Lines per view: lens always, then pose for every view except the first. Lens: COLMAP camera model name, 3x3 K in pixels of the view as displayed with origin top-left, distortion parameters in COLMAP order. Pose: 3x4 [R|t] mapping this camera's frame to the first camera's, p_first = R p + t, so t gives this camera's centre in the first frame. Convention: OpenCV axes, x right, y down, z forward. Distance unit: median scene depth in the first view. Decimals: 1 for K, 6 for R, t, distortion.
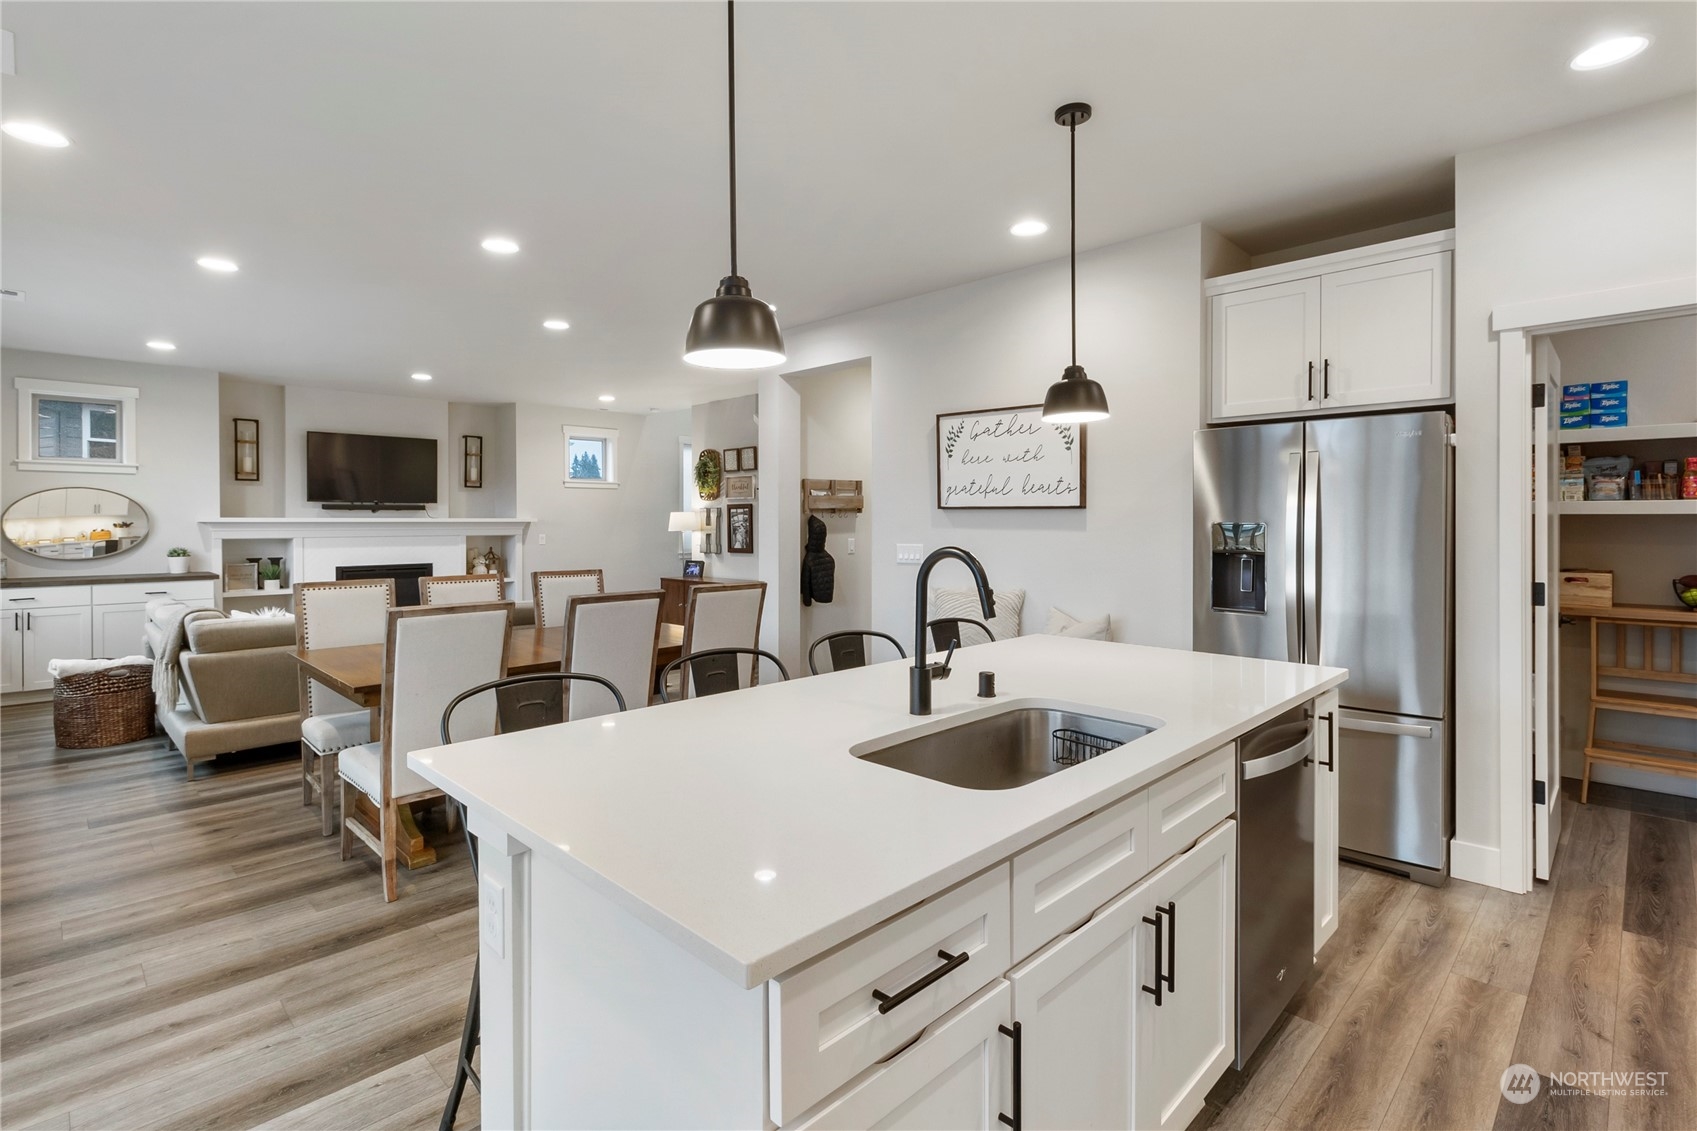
lens RADIAL K [[803.6, 0, 837.6], [0, 803.6, 522.2], [0, 0, 1]] dist [-0.000089, 0.000169]
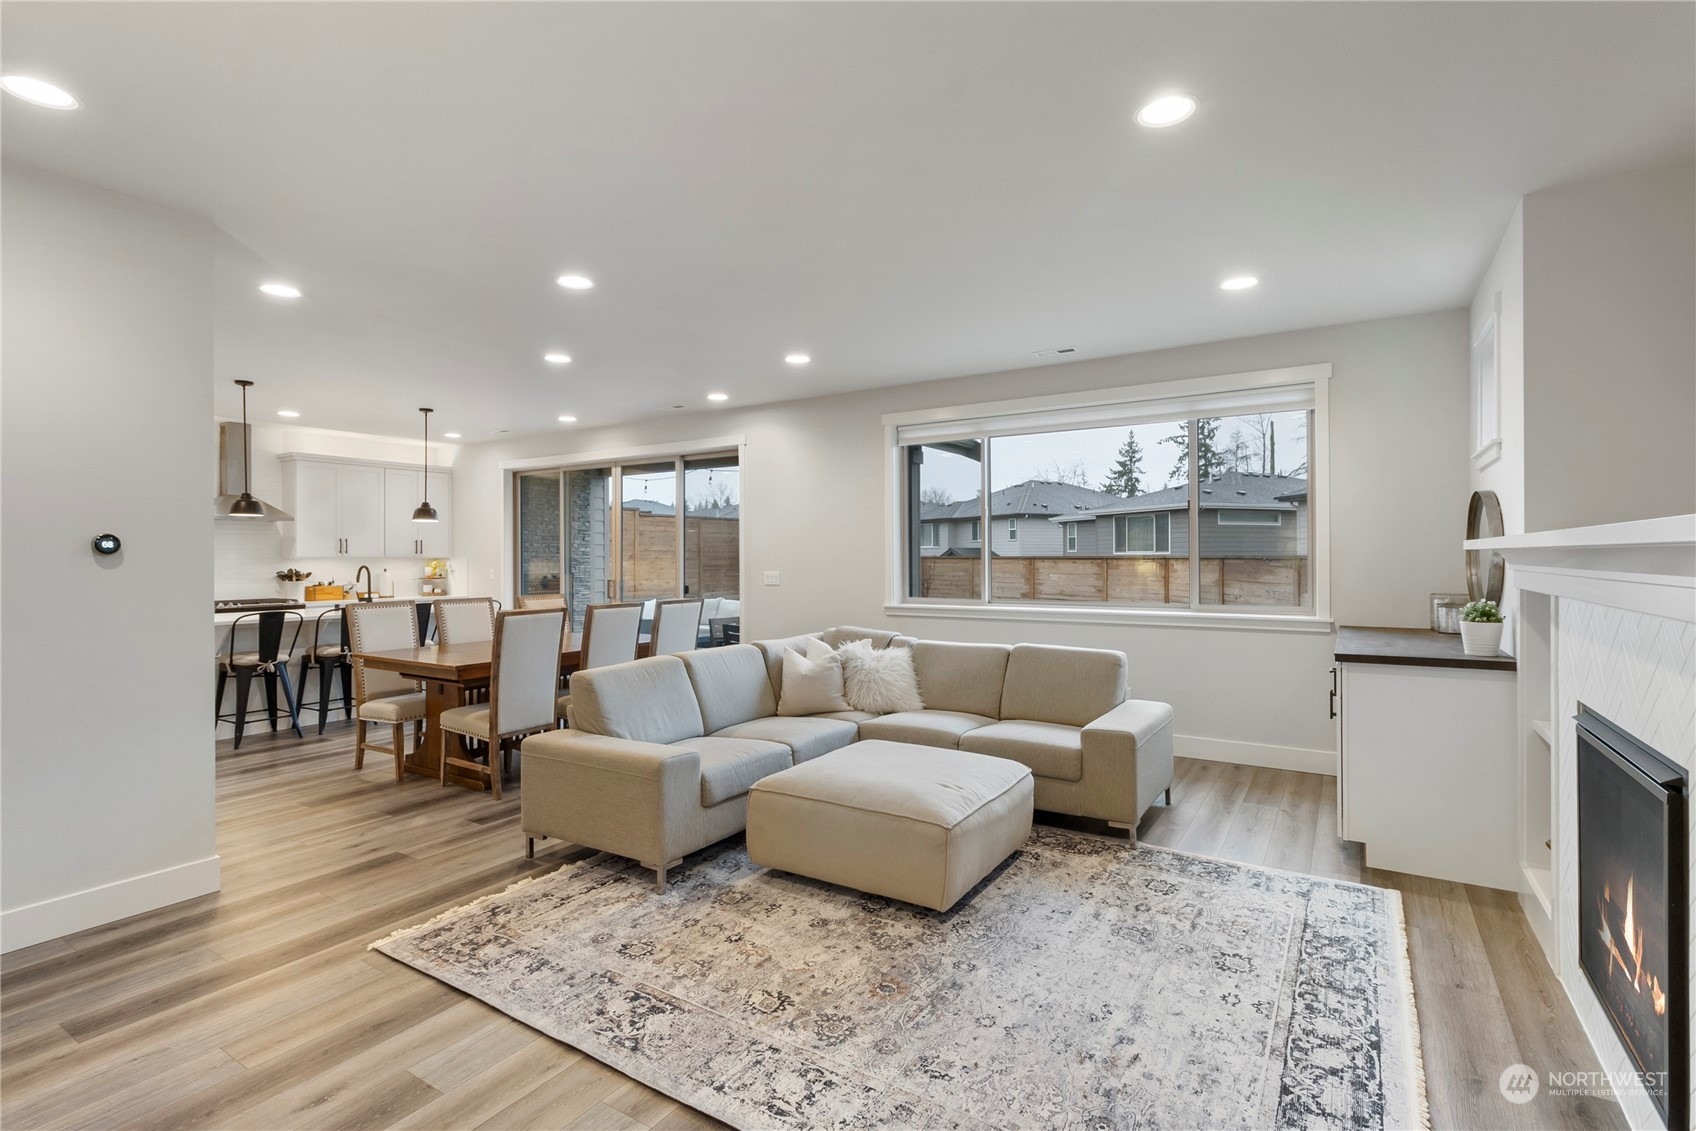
lens RADIAL K [[831.0, 0, 867.7], [0, 831.0, 558.0], [0, 0, 1]] dist [0.003714, 0.000691]
pose [[-0.978373, 0.008099, -0.206691, -0.760023], [0.007600, 0.999966, 0.003211, 0.000739], [0.206710, 0.001571, -0.978401, 2.900345]]
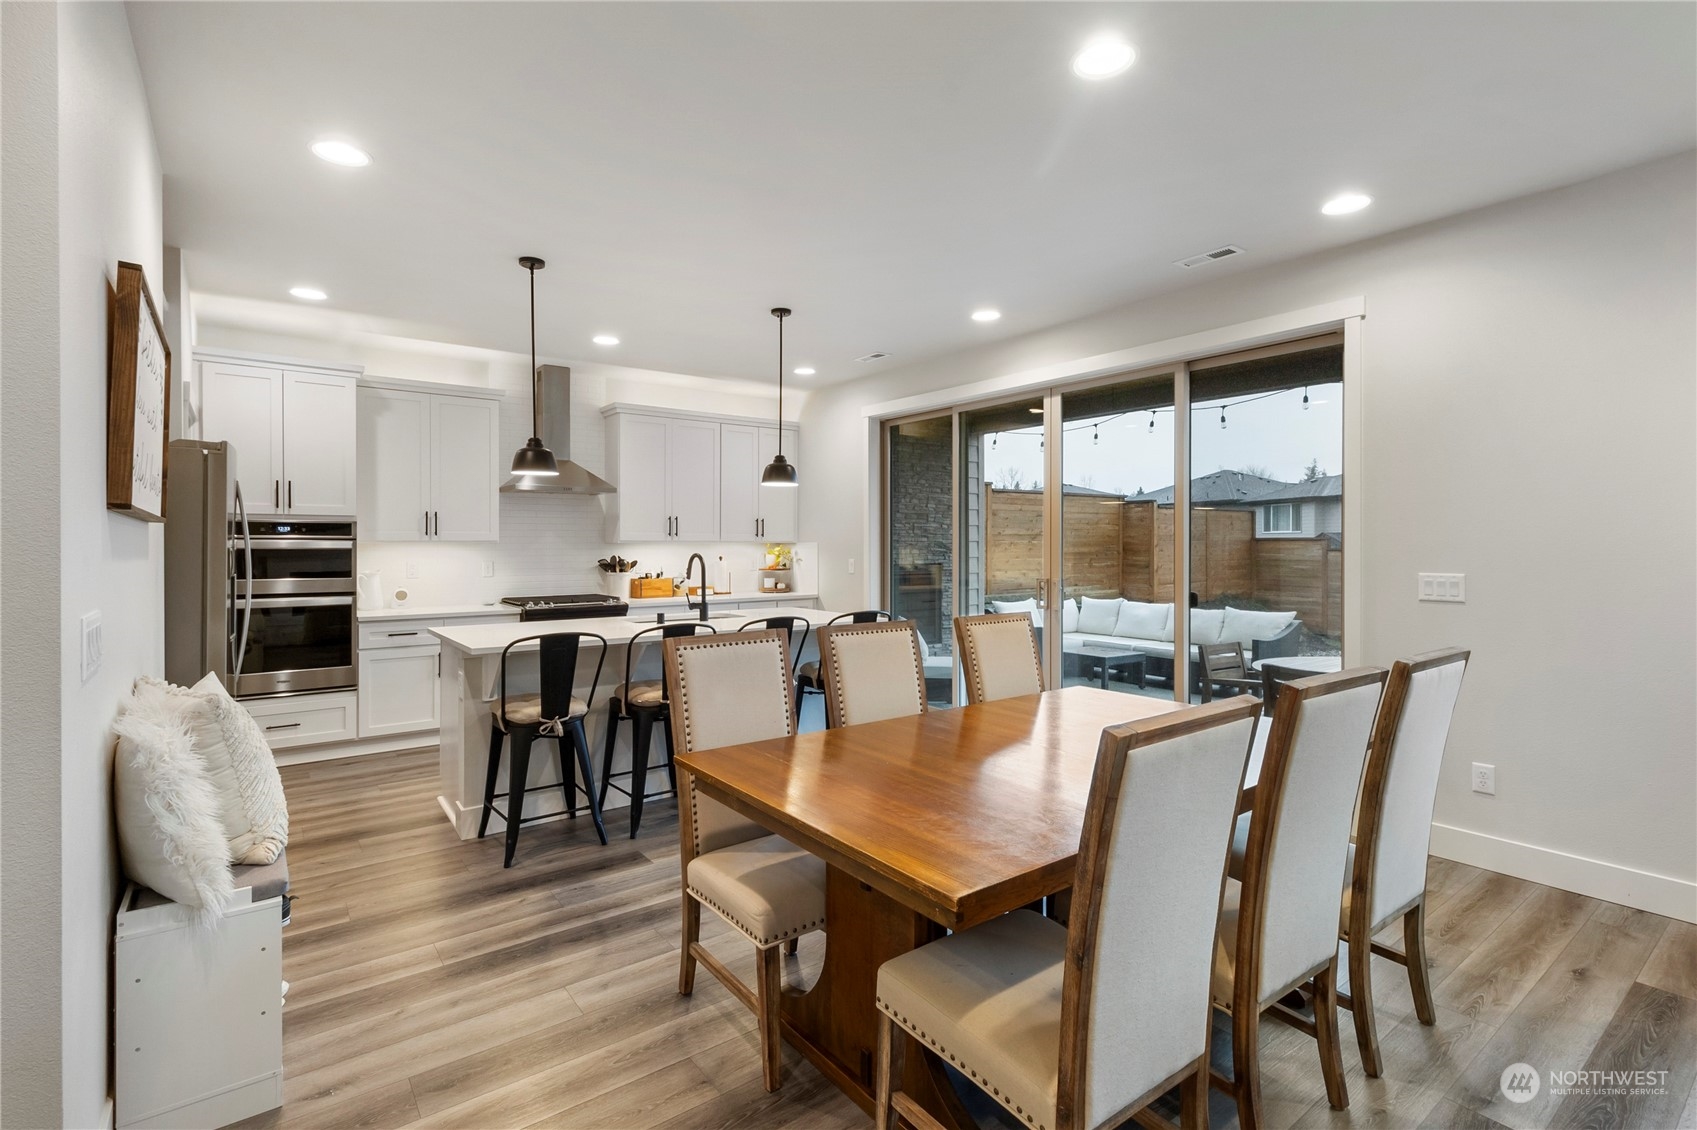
lens RADIAL K [[789.6, 0, 847.0], [0, 789.6, 547.7], [0, 0, 1]] dist [-0.000760, -0.000021]
pose [[-0.989010, 0.003187, 0.147813, -0.373948], [0.004076, 0.999975, 0.005712, 0.001226], [-0.147791, 0.006251, -0.988999, 1.794294]]
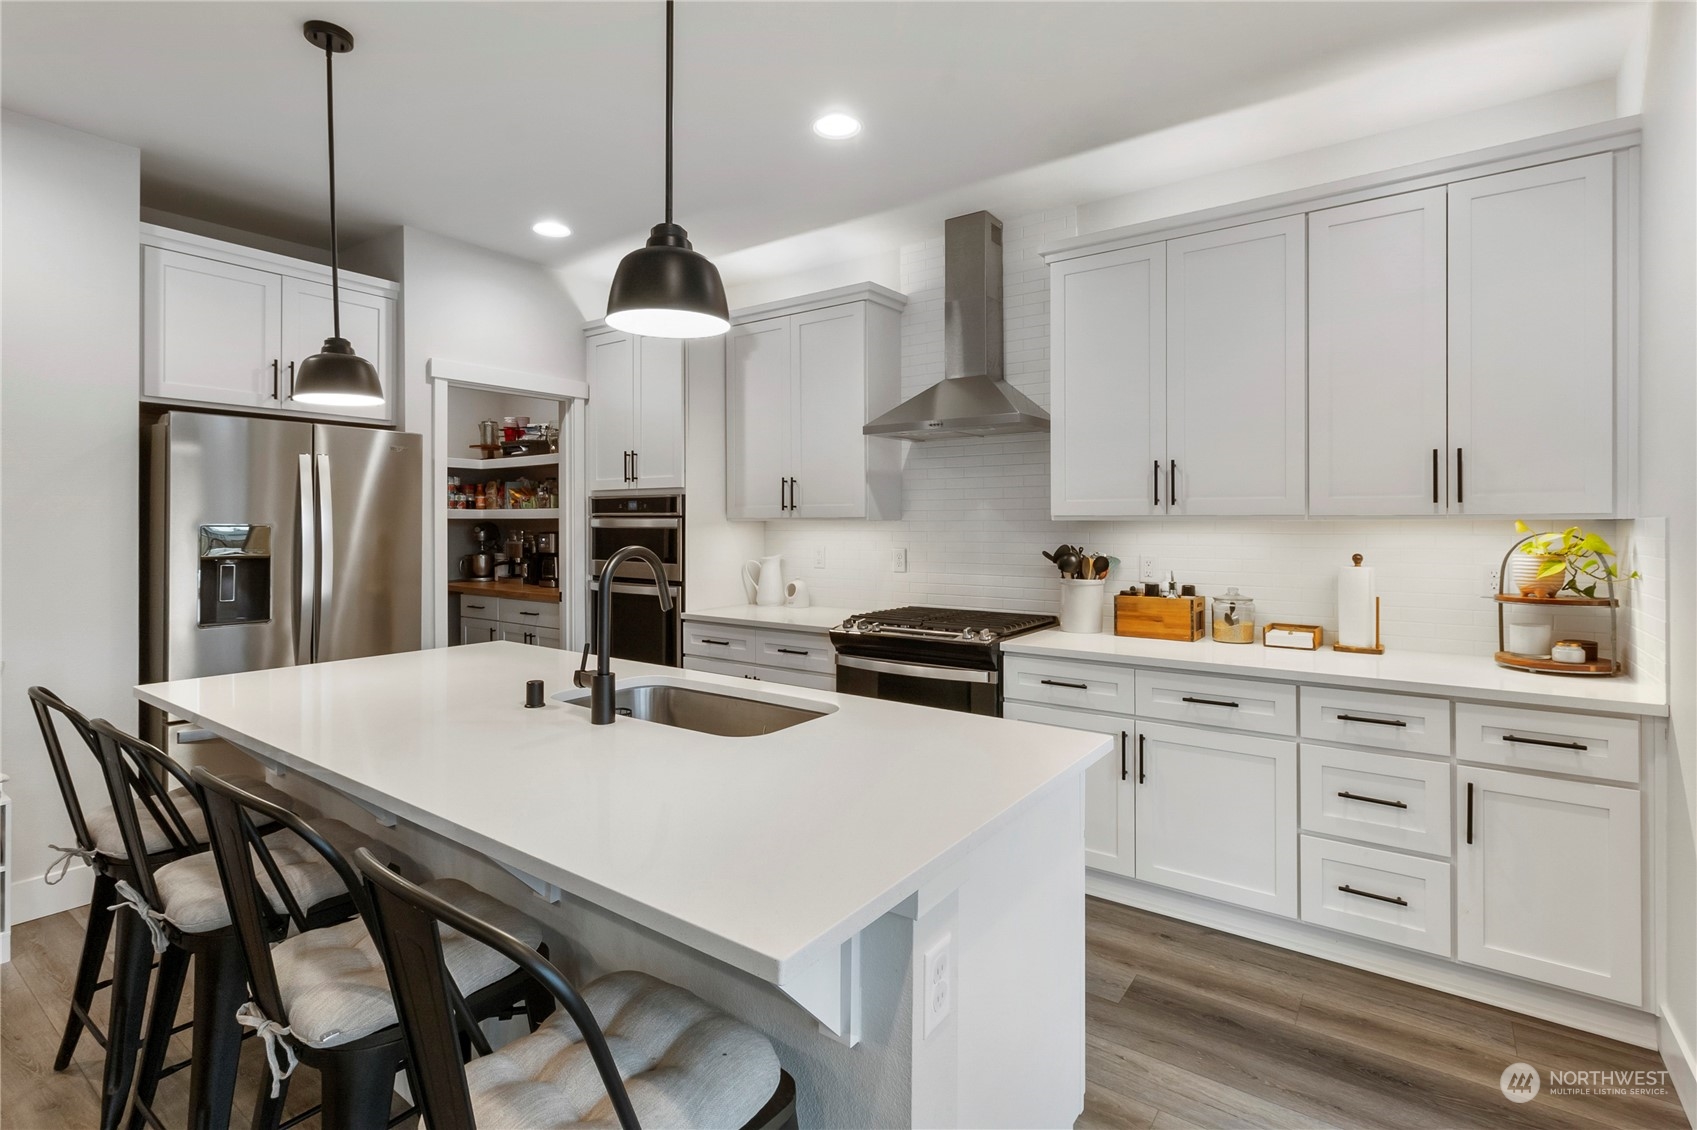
lens RADIAL K [[803.6, 0, 837.6], [0, 803.6, 521.7], [0, 0, 1]] dist [-0.000089, 0.000169]
pose [[-0.151090, 0.004085, 0.988512, -0.472657], [0.004297, 0.999985, -0.003475, 0.002942], [-0.988511, 0.003722, -0.151105, 0.466370]]
